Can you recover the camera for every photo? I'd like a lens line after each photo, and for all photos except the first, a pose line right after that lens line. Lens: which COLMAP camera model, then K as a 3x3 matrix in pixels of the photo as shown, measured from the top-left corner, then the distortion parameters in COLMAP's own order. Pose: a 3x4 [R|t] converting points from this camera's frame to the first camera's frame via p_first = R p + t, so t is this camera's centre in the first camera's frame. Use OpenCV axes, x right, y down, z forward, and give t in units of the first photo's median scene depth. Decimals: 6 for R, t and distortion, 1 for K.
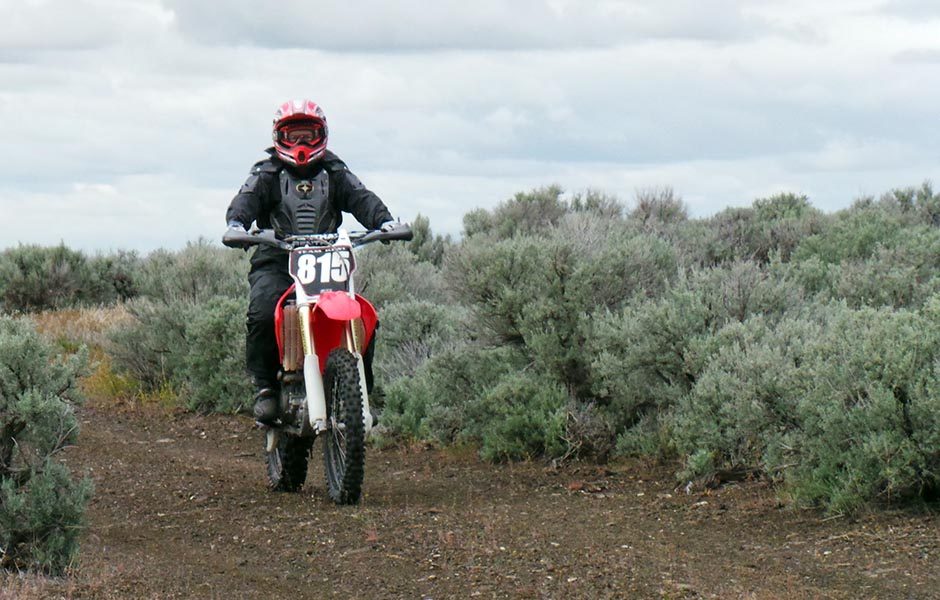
lens RADIAL K [[3920.1, 0, 470.0], [0, 3920.1, 300.0], [0, 0, 1]] dist [-0.025779, 0.353827]
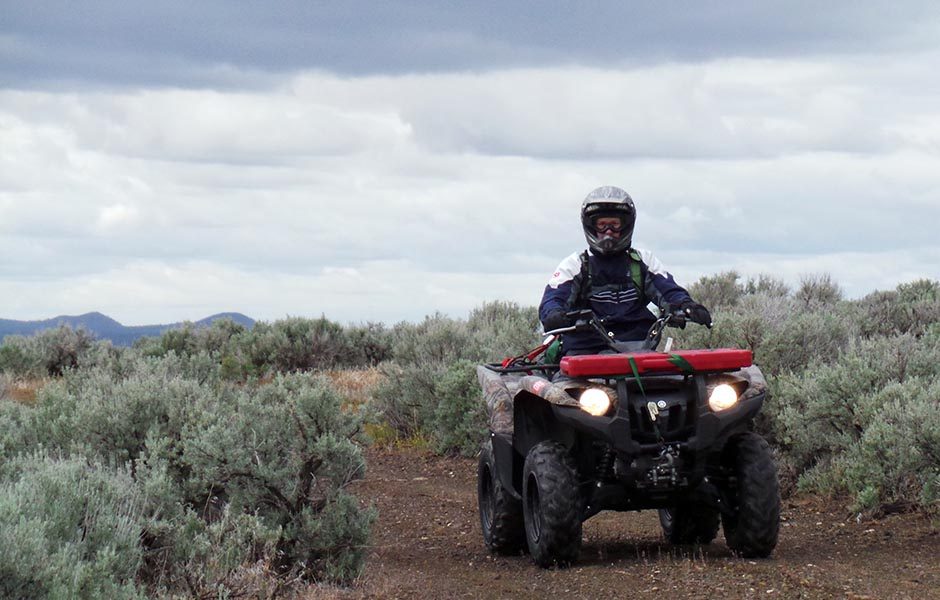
lens RADIAL K [[3920.1, 0, 470.0], [0, 3920.1, 300.0], [0, 0, 1]] dist [-0.025779, 0.353827]
pose [[0.998876, 0.008043, 0.046710, -0.121298], [-0.006656, 0.999534, -0.029776, 0.016931], [-0.046928, 0.029432, 0.998465, -0.212987]]
